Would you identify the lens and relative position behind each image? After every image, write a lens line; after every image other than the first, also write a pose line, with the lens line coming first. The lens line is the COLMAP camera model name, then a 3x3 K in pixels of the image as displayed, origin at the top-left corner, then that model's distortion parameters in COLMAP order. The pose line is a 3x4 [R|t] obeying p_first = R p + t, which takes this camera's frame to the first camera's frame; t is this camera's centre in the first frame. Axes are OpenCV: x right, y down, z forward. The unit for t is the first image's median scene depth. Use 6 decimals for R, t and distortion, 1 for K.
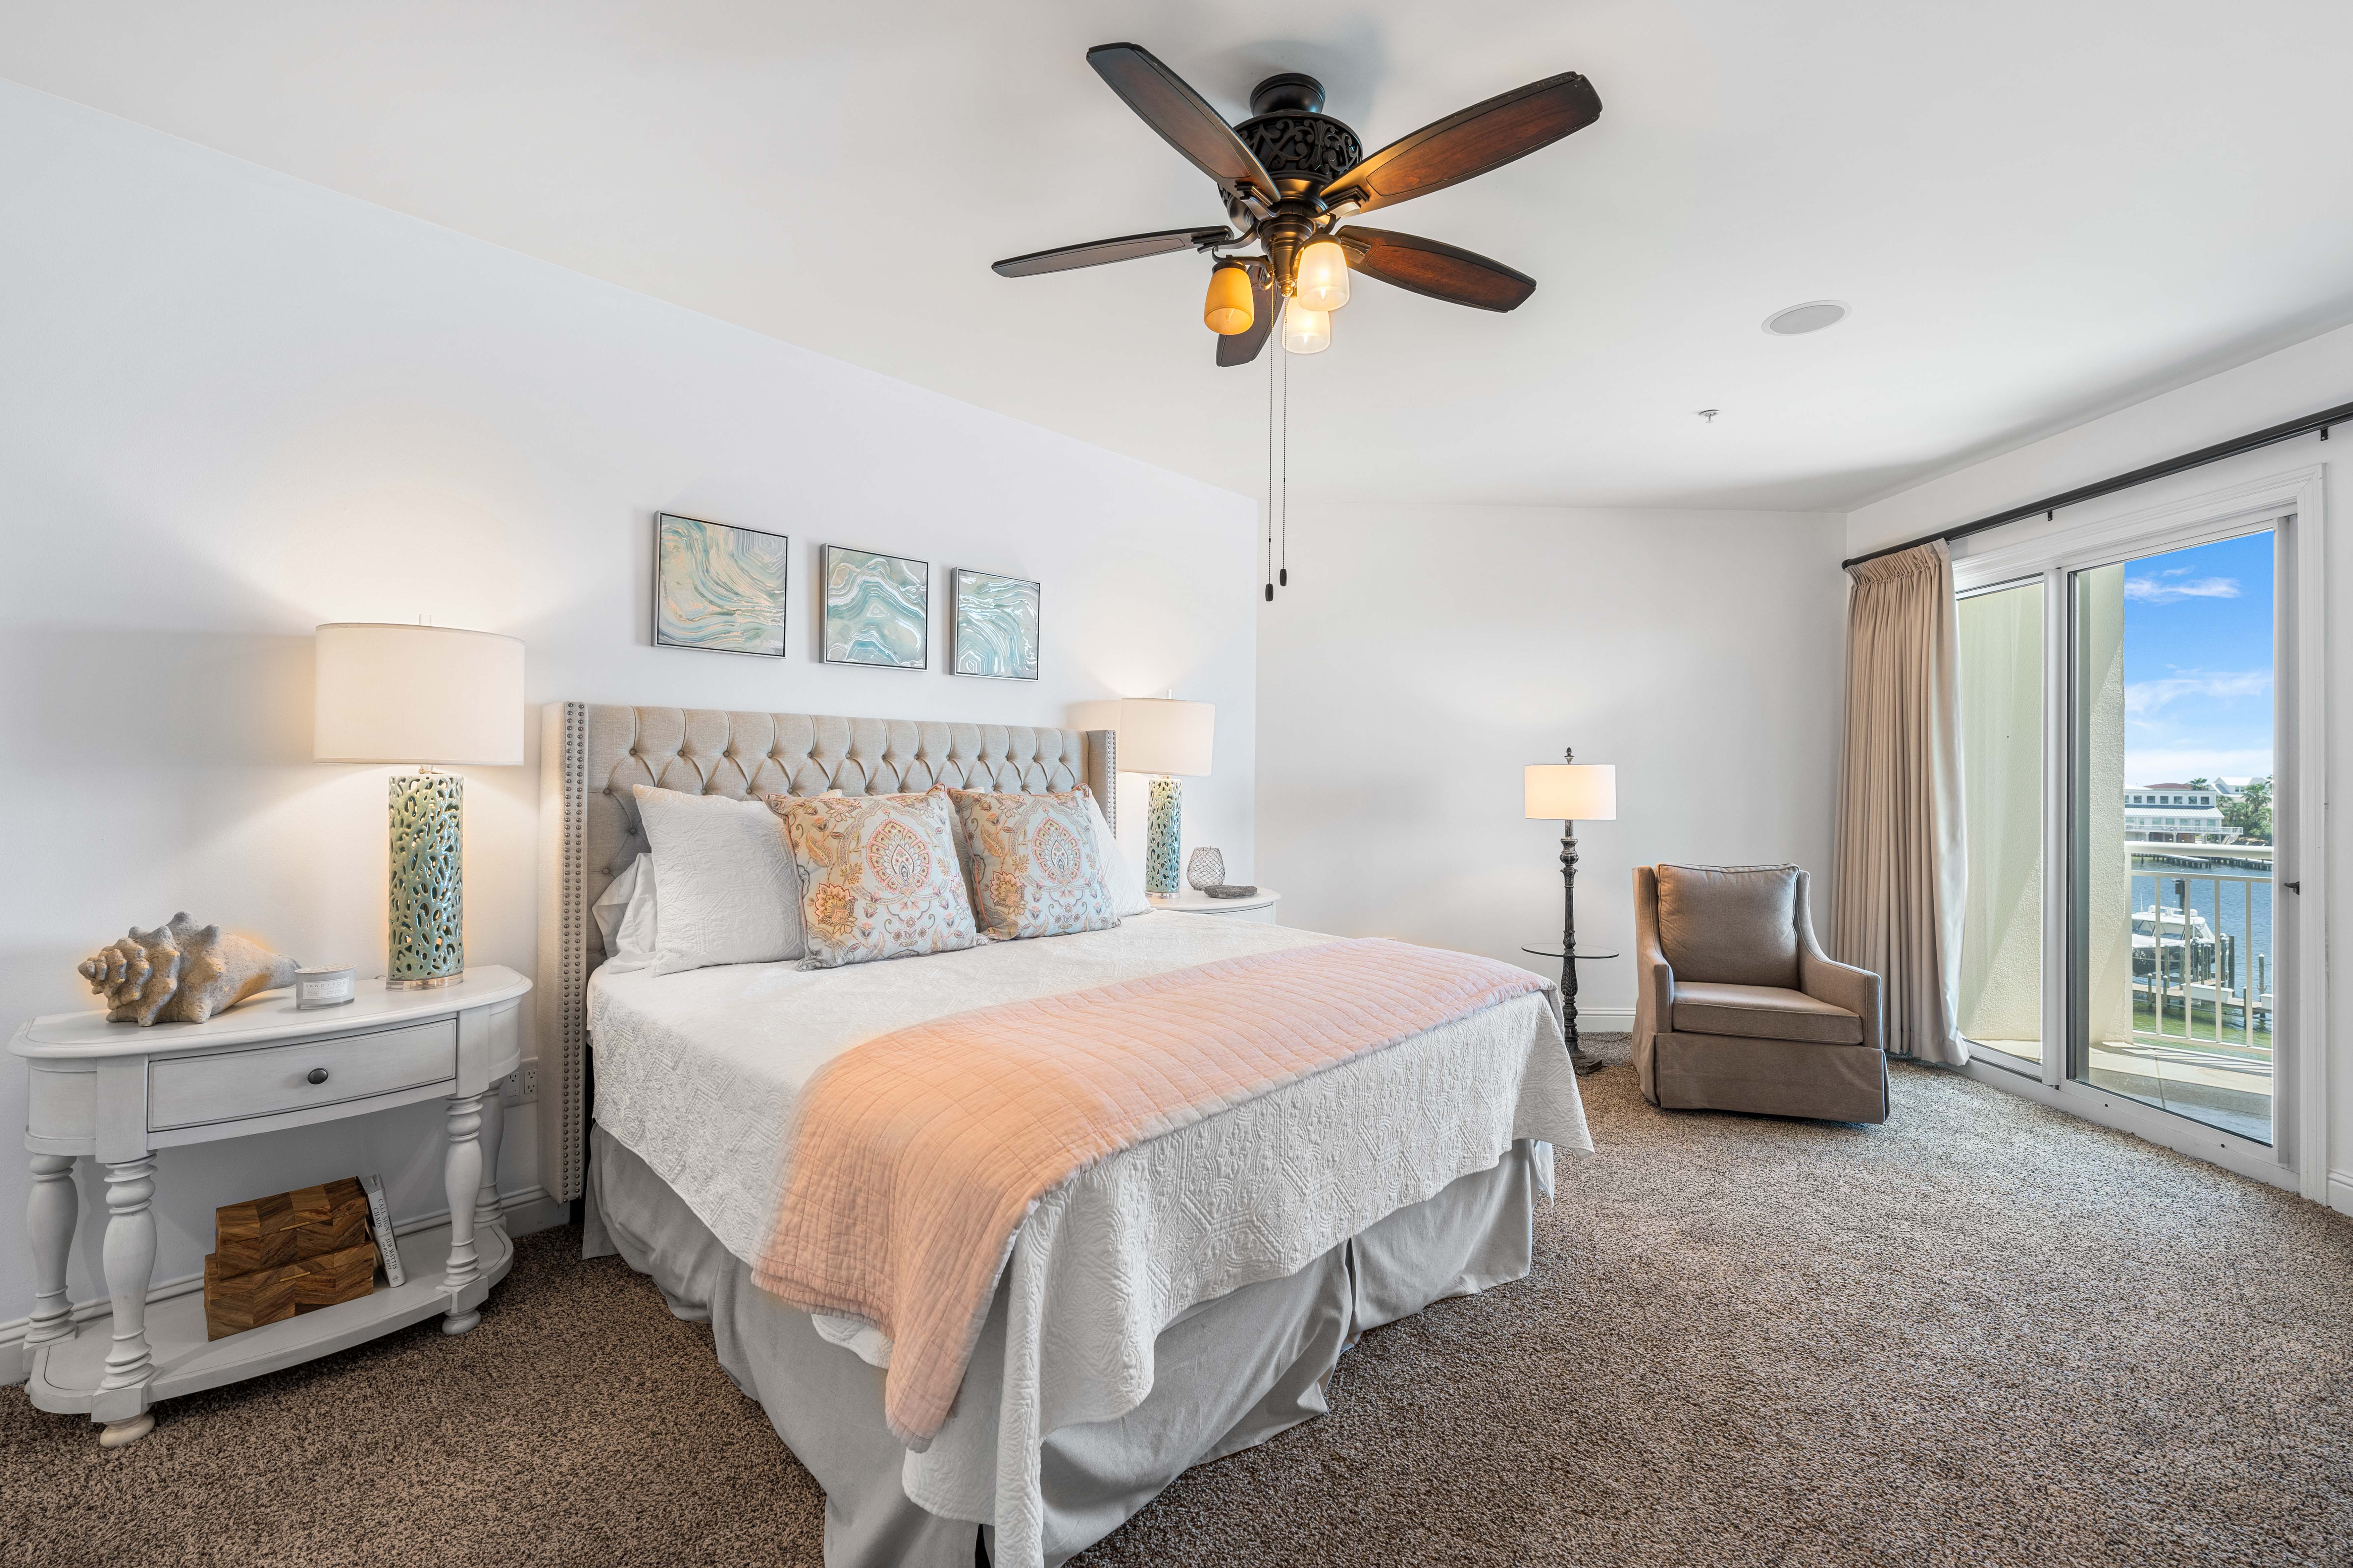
lens RADIAL K [[992.3, 0, 1178.2], [0, 992.3, 767.7], [0, 0, 1]] dist [0.000701, 0.000065]
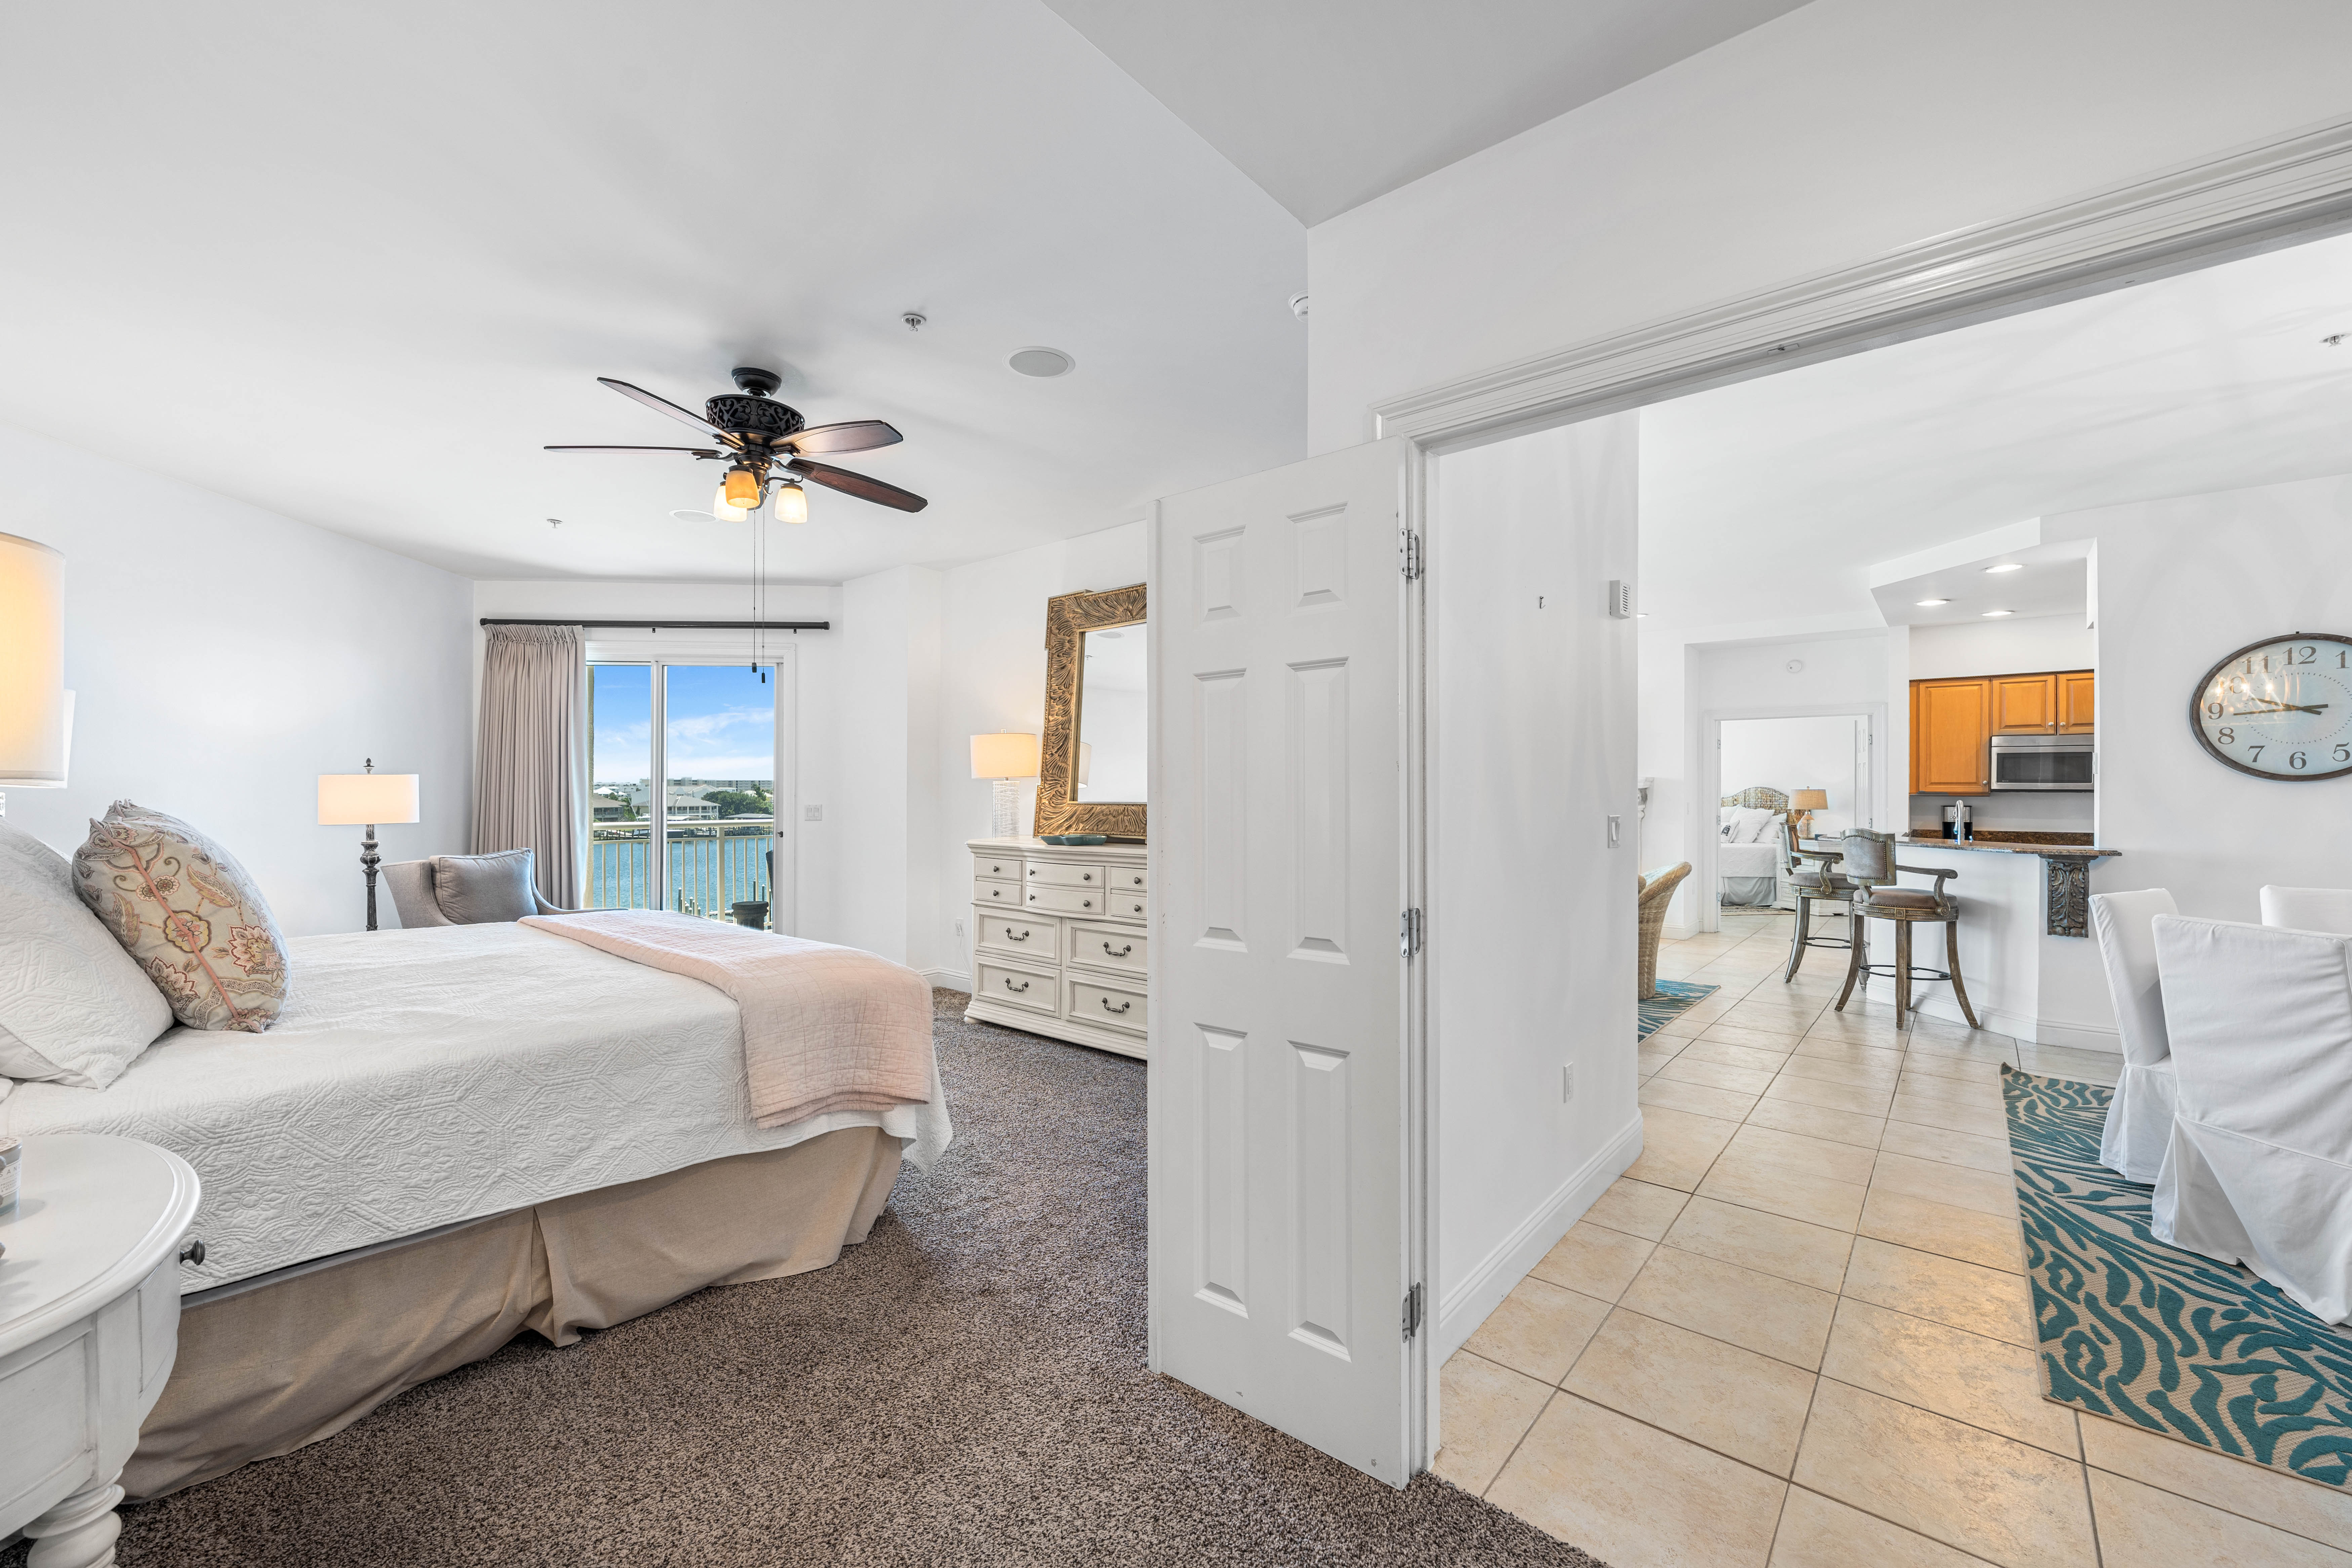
lens RADIAL K [[943.0, 0, 1185.2], [0, 943.0, 787.4], [0, 0, 1]] dist [0.000965, -0.000238]
pose [[-0.074539, -0.007697, 0.997188, -0.711052], [-0.010156, 0.999924, 0.006959, -0.004676], [-0.997166, -0.009609, -0.074611, 0.184315]]
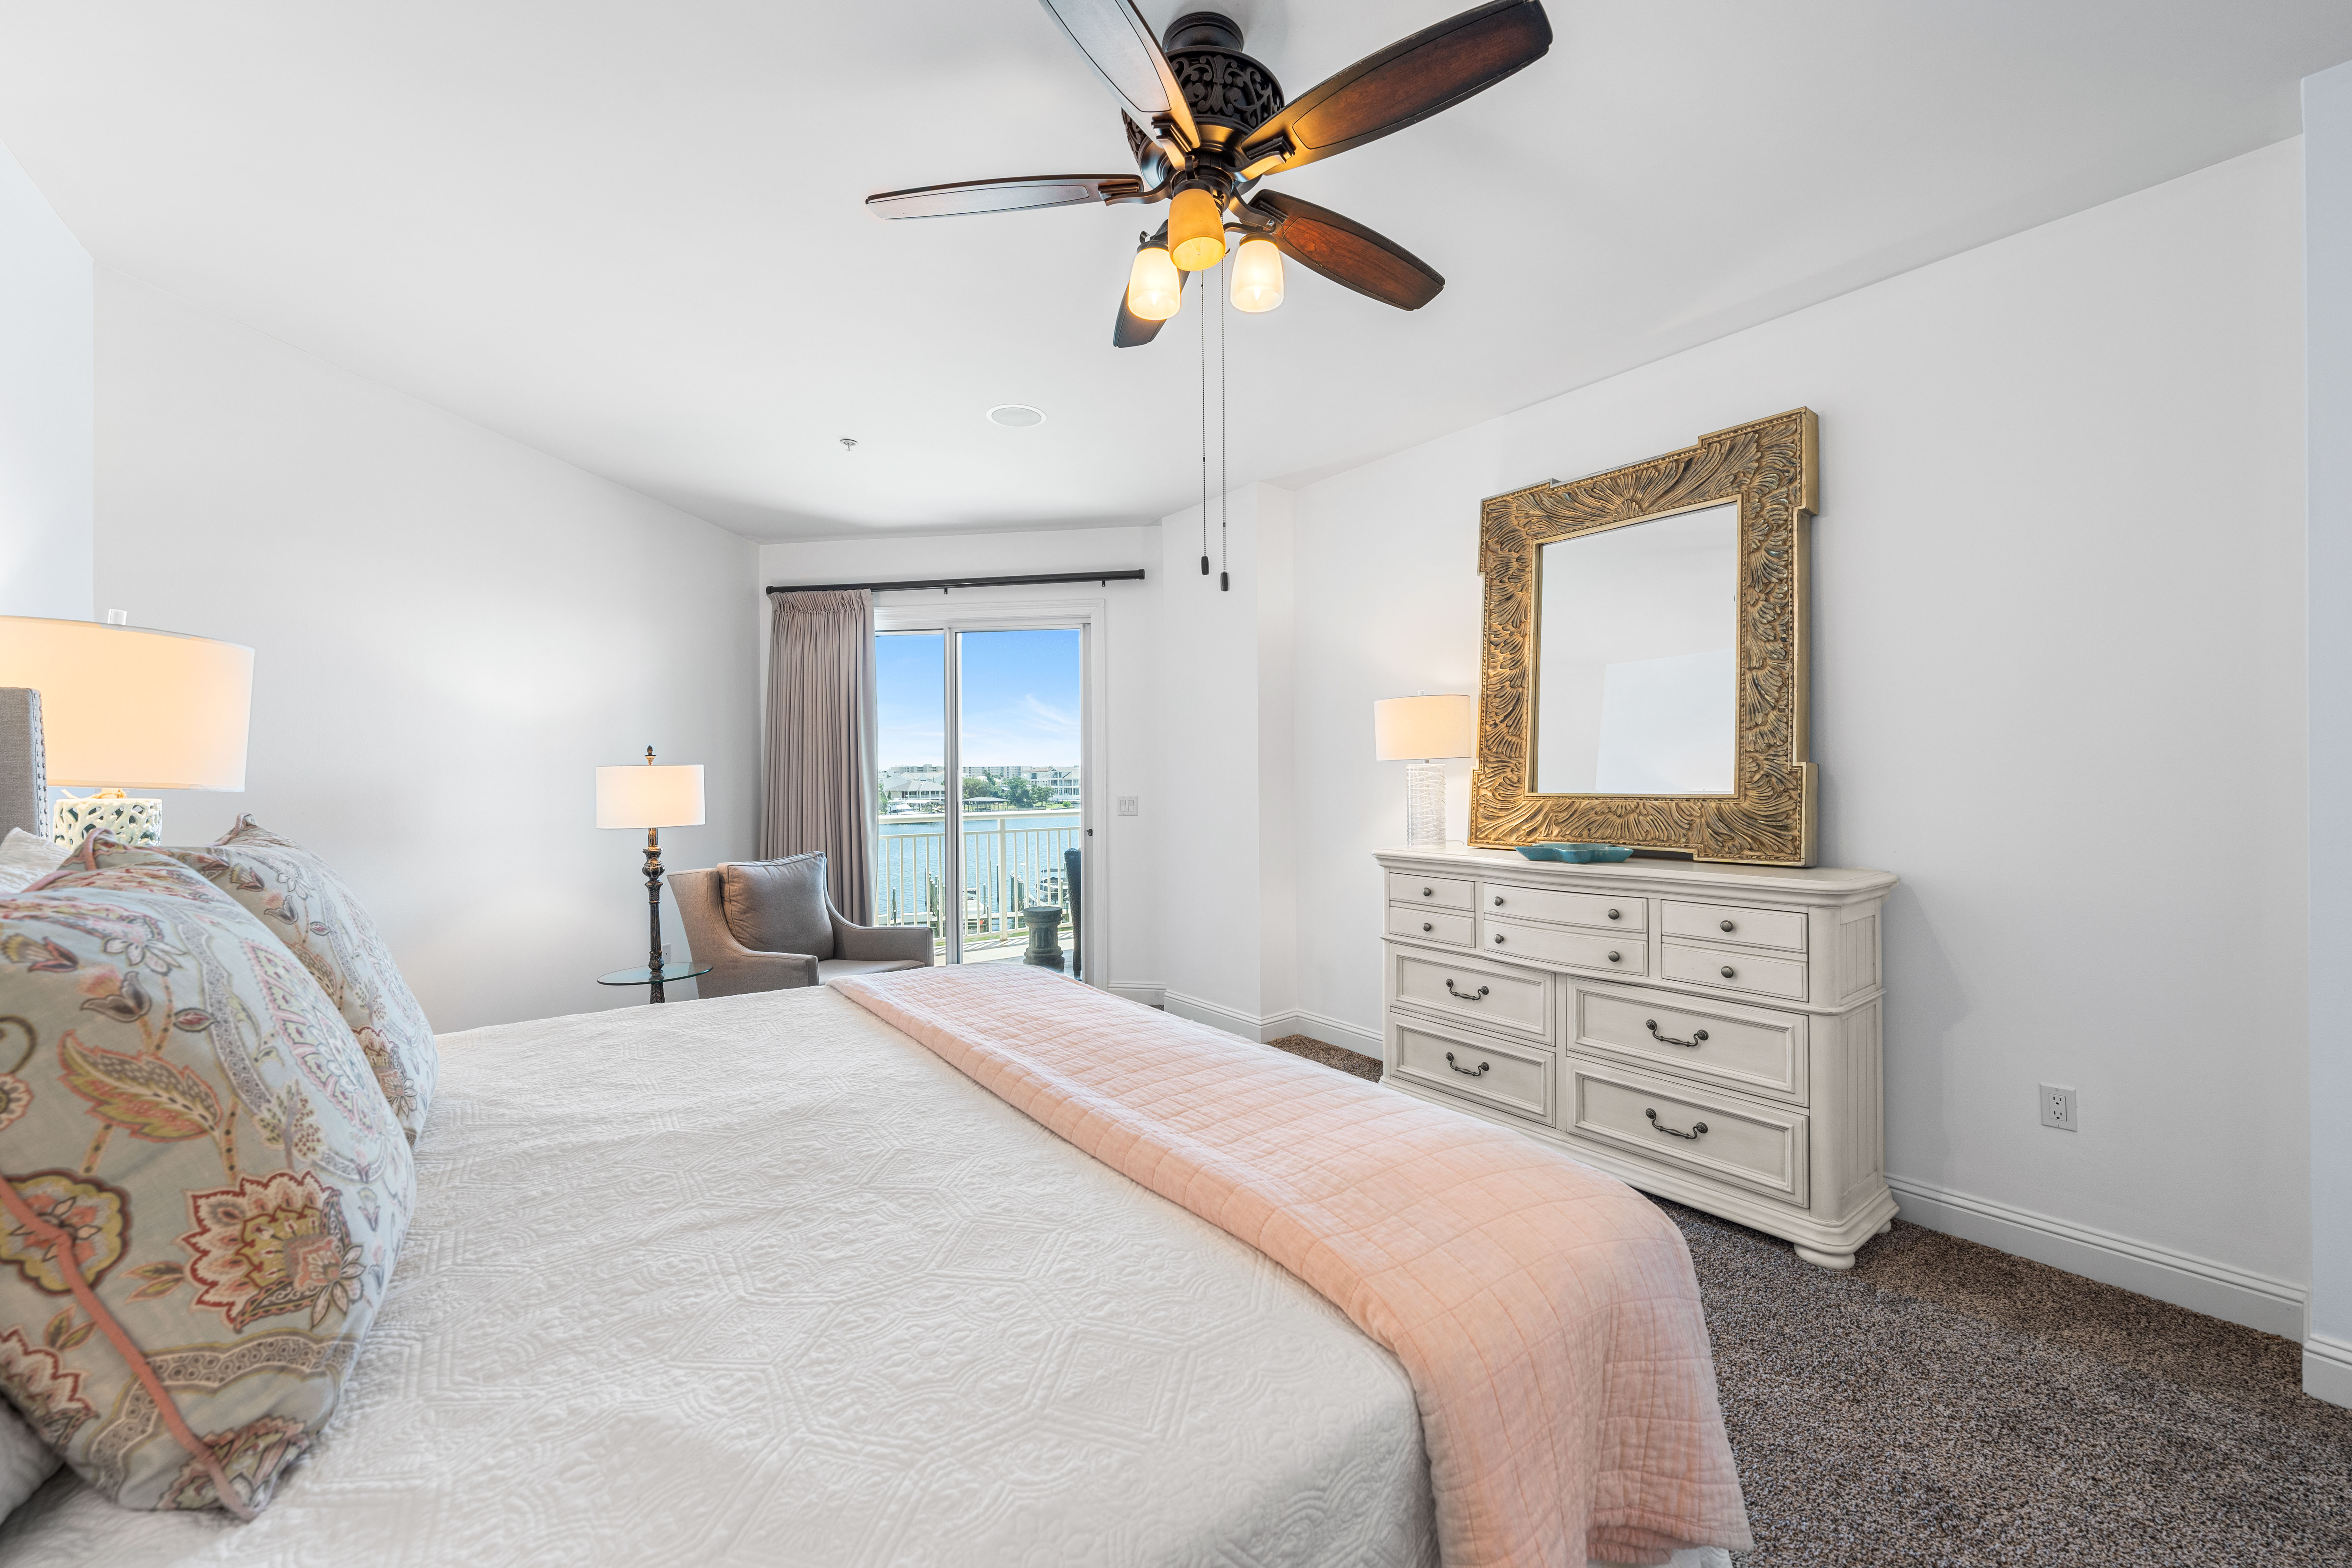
lens RADIAL K [[924.9, 0, 1170.3], [0, 924.9, 772.5], [0, 0, 1]] dist [0.000771, -0.000030]
pose [[0.152611, -0.011004, 0.988225, -0.353197], [0.002595, 0.999939, 0.010734, -0.004082], [-0.988283, 0.000926, 0.152631, 0.418518]]
